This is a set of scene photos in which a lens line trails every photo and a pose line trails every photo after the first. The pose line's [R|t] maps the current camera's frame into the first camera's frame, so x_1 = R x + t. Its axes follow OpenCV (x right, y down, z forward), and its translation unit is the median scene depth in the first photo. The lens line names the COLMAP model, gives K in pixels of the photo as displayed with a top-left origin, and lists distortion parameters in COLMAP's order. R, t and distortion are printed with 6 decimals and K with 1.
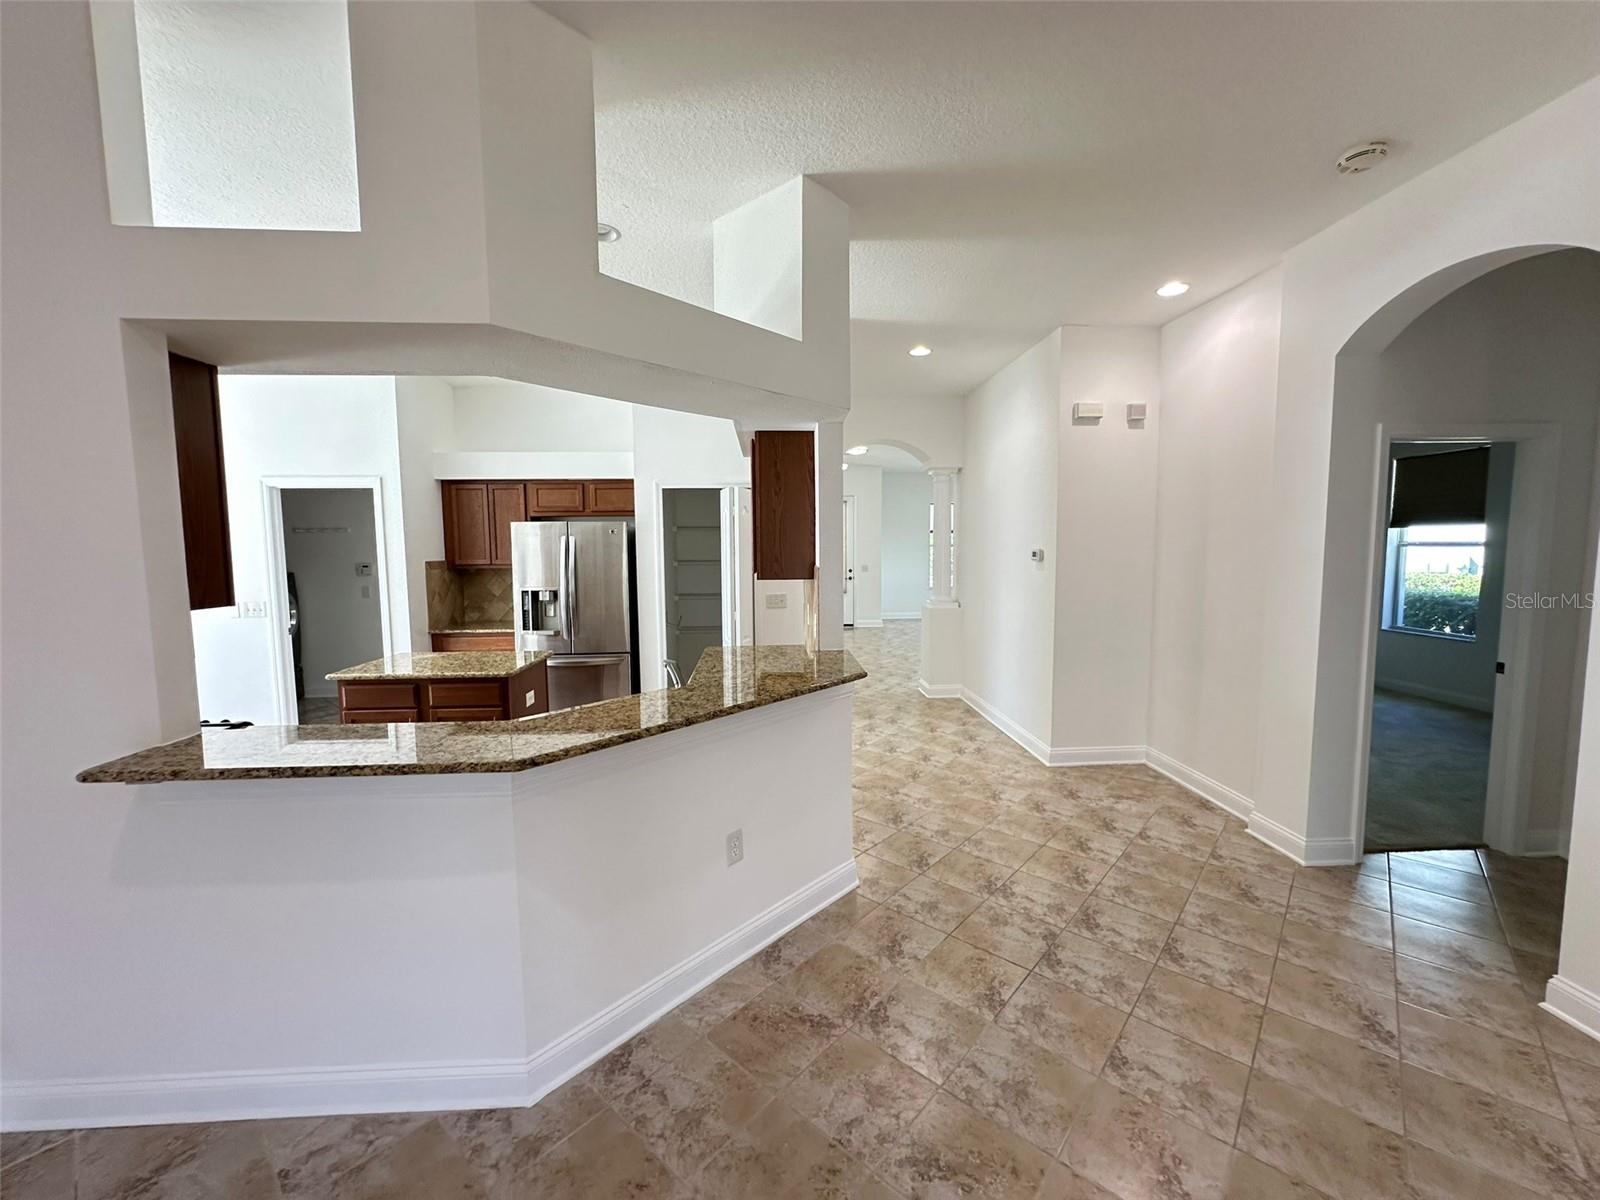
lens RADIAL K [[637.7, 0, 797.4], [0, 637.7, 598.8], [0, 0, 1]] dist [-0.002632, 0.000142]
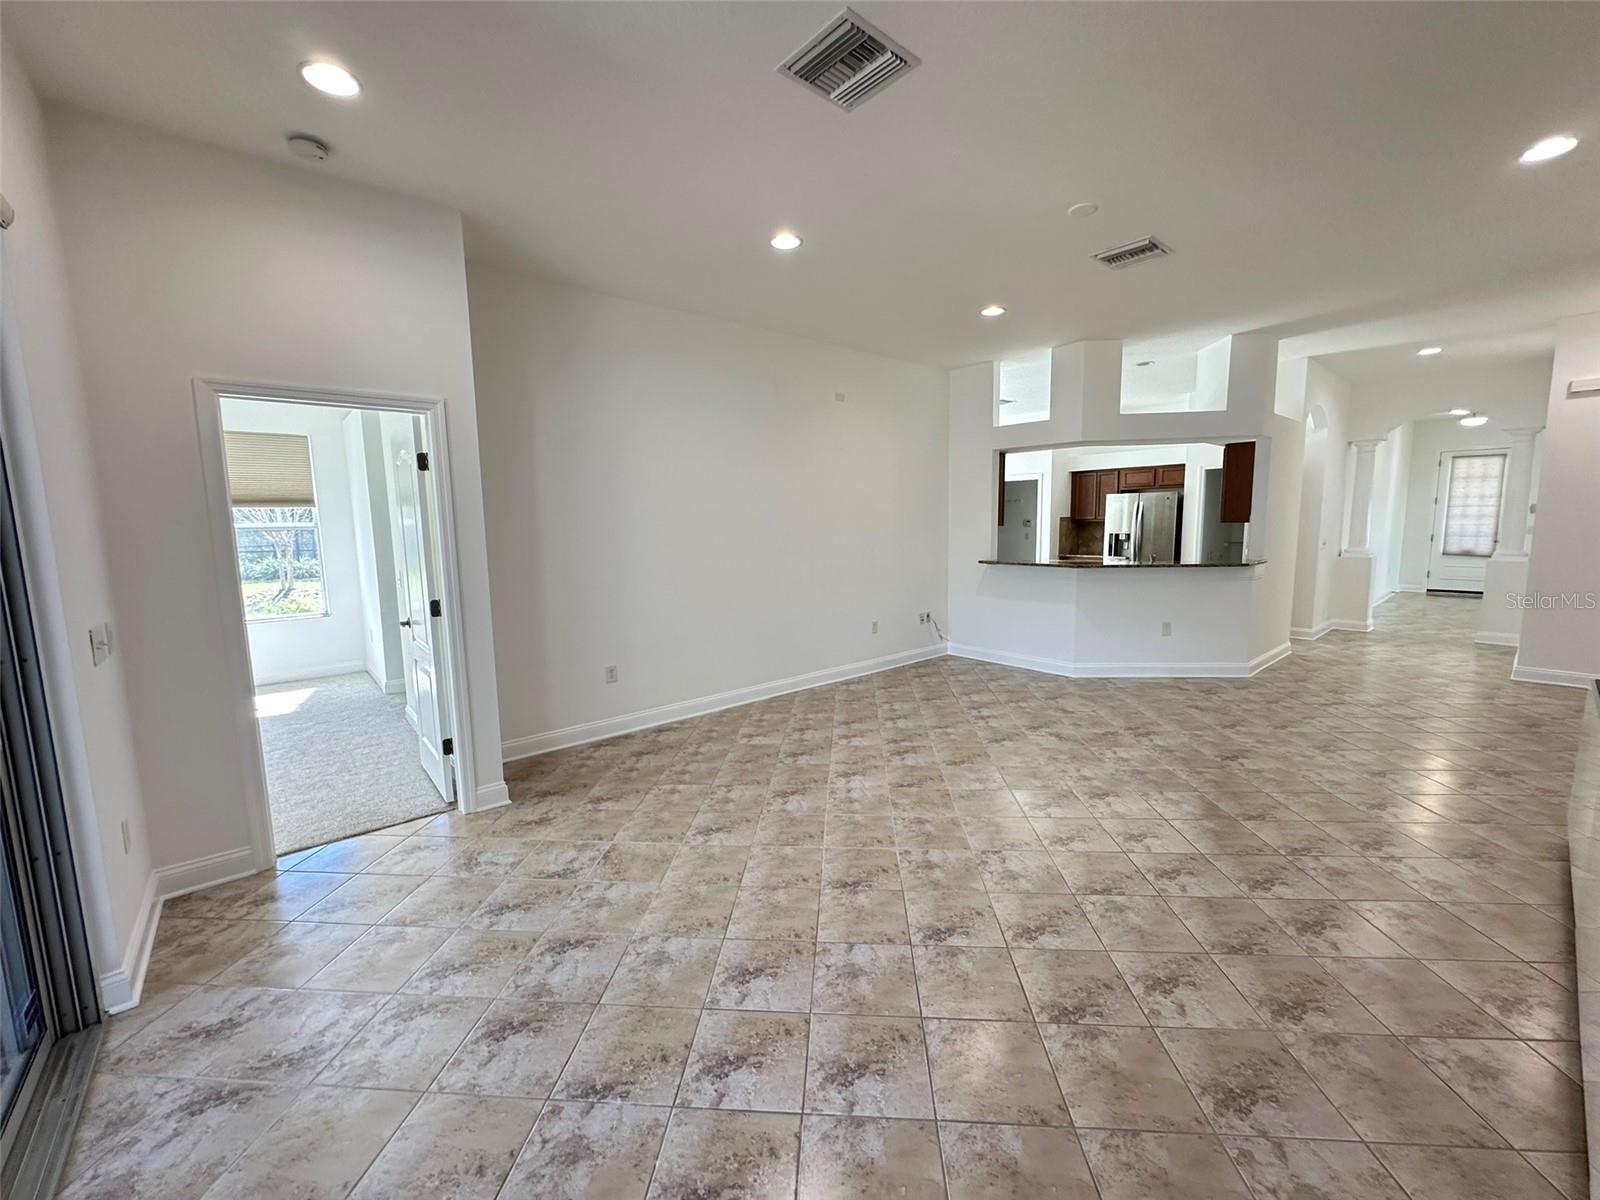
lens RADIAL K [[637.7, 0, 801.5], [0, 637.7, 597.8], [0, 0, 1]] dist [-0.002632, 0.000142]
pose [[0.609702, 0.094055, -0.787030, 0.829480], [-0.054079, 0.995557, 0.077080, 0.137854], [0.790784, -0.004434, 0.612080, -1.380270]]
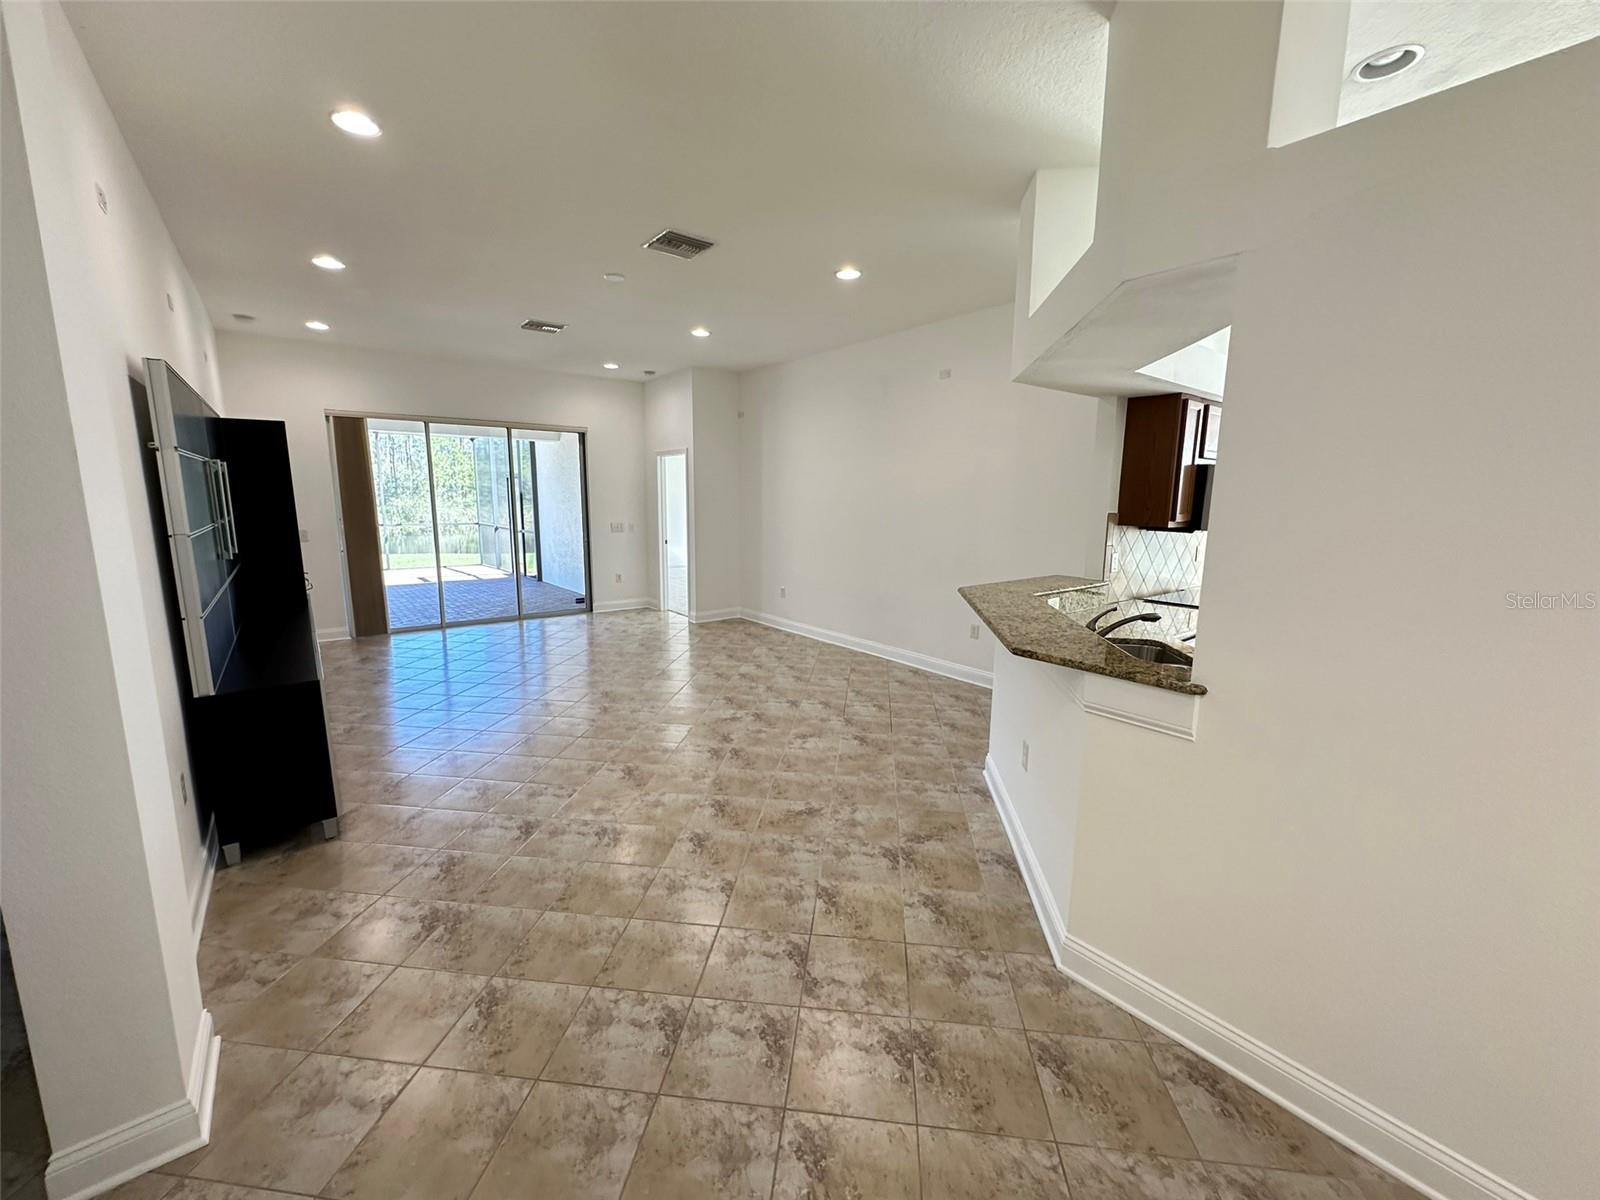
lens RADIAL K [[637.7, 0, 798.6], [0, 637.7, 602.9], [0, 0, 1]] dist [-0.002632, 0.000142]
pose [[-0.819645, 0.096637, -0.564661, 0.751379], [-0.049098, 0.970192, 0.237310, -0.115598], [0.570763, 0.222234, -0.790469, 1.400467]]
